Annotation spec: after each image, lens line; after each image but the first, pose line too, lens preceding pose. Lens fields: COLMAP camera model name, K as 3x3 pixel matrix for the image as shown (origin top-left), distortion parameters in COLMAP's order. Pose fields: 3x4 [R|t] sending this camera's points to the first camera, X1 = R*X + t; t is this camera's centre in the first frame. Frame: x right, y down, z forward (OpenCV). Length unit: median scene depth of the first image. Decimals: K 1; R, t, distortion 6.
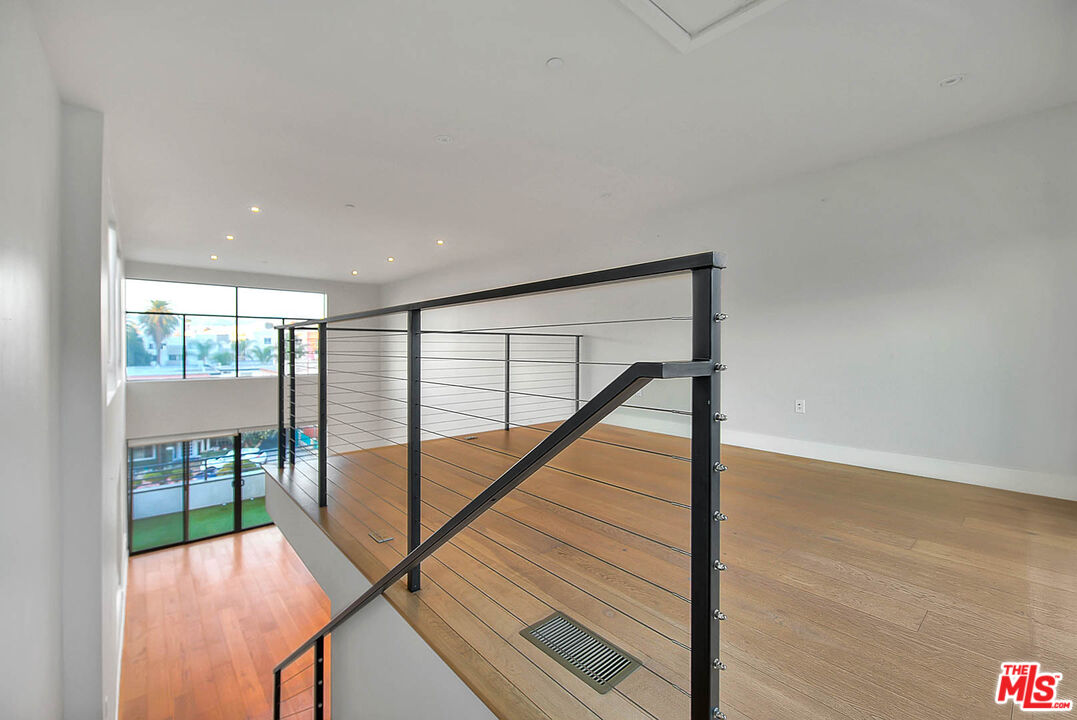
lens RADIAL K [[449.5, 0, 516.5], [0, 449.5, 346.6], [0, 0, 1]] dist [0.000596, 0.000141]
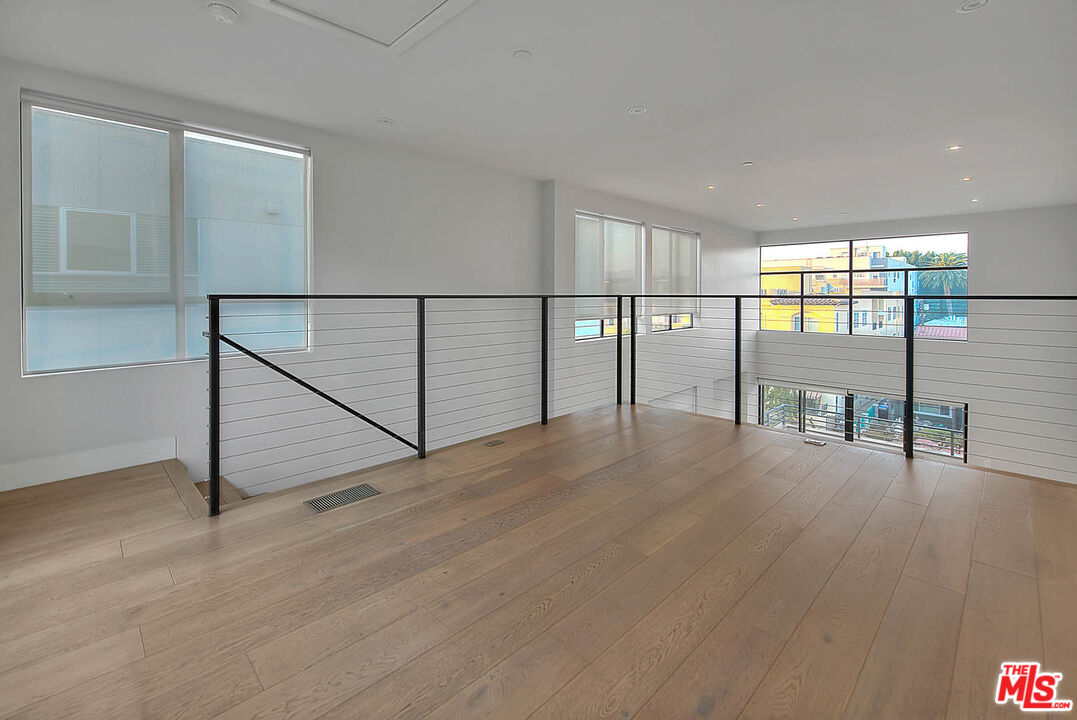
lens RADIAL K [[469.7, 0, 536.0], [0, 469.7, 298.3], [0, 0, 1]] dist [-0.002041, -0.000154]
pose [[0.082713, 0.008511, -0.996537, 1.386715], [-0.001385, 0.999964, 0.008425, -0.078629], [0.996572, 0.000683, 0.082722, 1.105984]]
